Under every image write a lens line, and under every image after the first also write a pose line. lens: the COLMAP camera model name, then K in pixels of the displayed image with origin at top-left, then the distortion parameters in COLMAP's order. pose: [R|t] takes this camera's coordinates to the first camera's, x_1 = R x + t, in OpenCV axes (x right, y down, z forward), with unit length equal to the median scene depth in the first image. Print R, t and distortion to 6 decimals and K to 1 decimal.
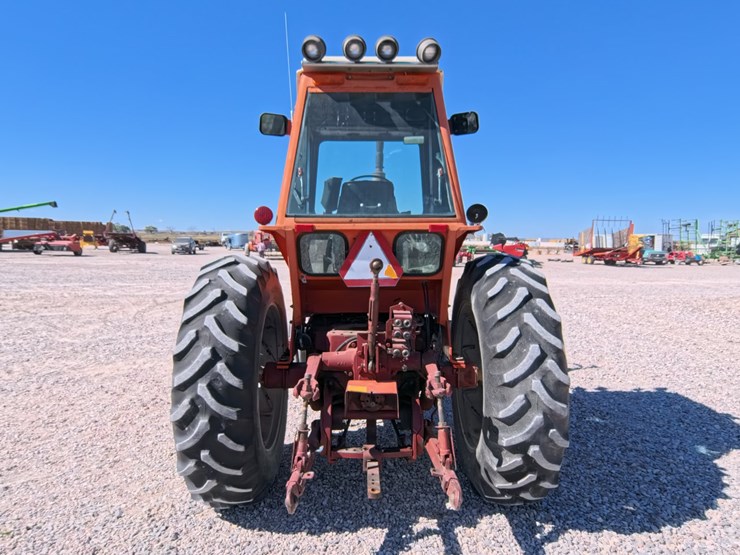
lens RADIAL K [[505.8, 0, 369.3], [0, 505.8, 280.2], [0, 0, 1]] dist [0.030650, -0.019521]
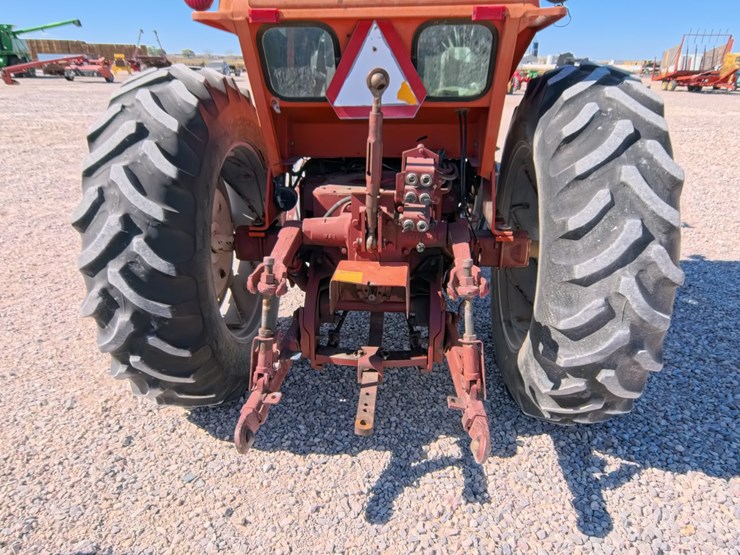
lens RADIAL K [[505.8, 0, 369.3], [0, 505.8, 280.2], [0, 0, 1]] dist [0.030650, -0.019521]
pose [[0.995983, 0.030367, -0.084240, 0.060201], [-0.002173, 0.948664, 0.316280, 0.003954], [0.089519, -0.314826, 0.944918, 0.349384]]
